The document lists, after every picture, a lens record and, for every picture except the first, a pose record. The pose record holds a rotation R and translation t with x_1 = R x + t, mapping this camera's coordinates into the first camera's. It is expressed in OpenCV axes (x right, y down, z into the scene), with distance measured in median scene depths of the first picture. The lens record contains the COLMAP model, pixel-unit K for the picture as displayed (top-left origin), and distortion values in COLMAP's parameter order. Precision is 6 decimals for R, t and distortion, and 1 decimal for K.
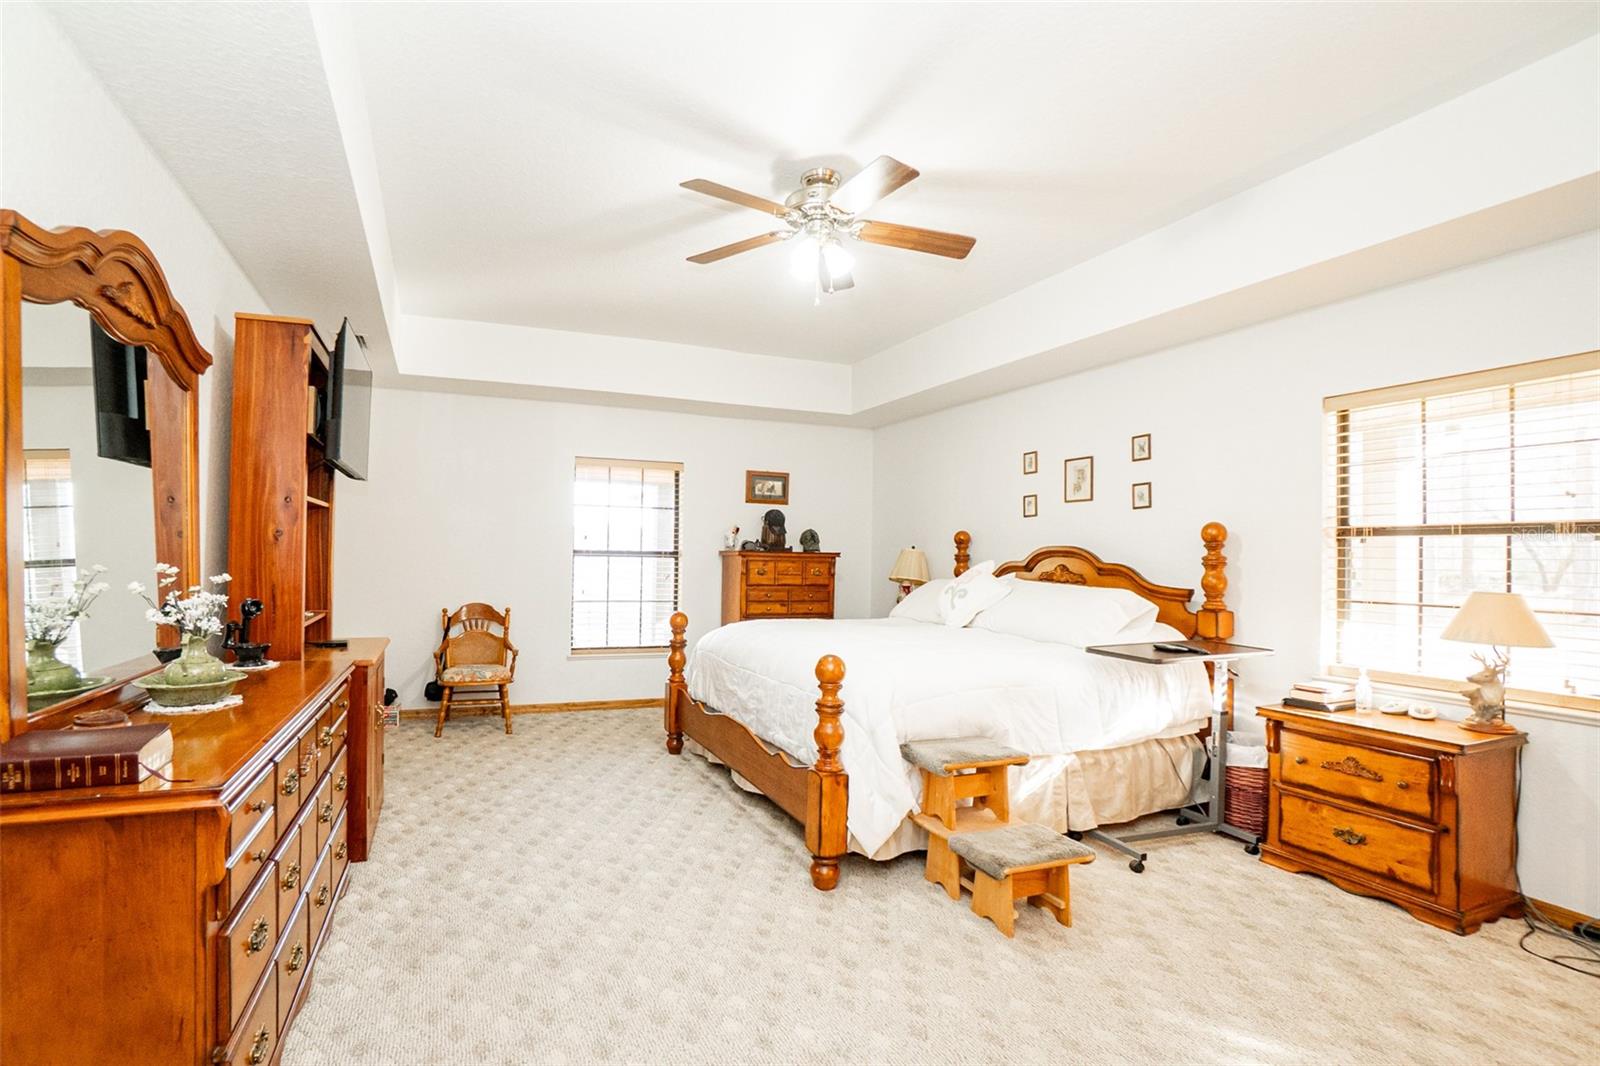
lens RADIAL K [[780.8, 0, 797.3], [0, 780.8, 544.3], [0, 0, 1]] dist [-0.004799, -0.000210]
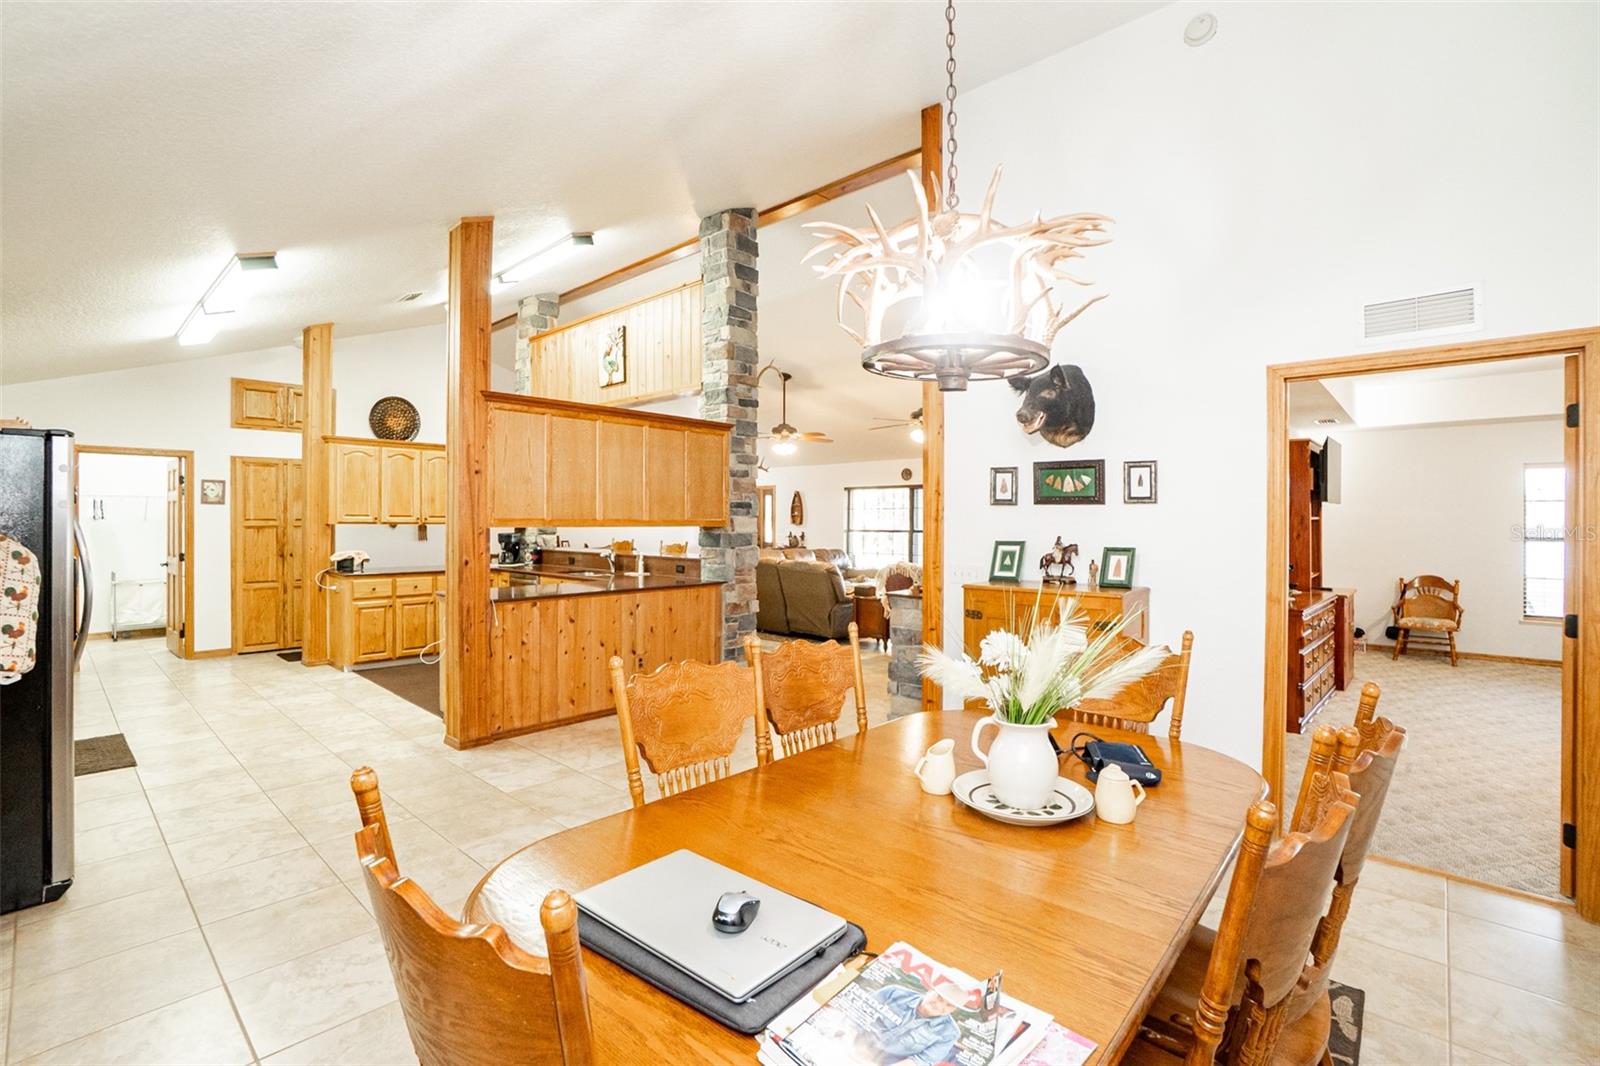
lens RADIAL K [[717.6, 0, 795.4], [0, 717.6, 528.5], [0, 0, 1]] dist [0.023036, 0.000243]
pose [[0.414446, -0.008530, -0.910034, 0.334244], [0.020973, 0.999780, 0.000181, -0.035463], [0.909832, -0.019161, 0.414533, -0.620258]]
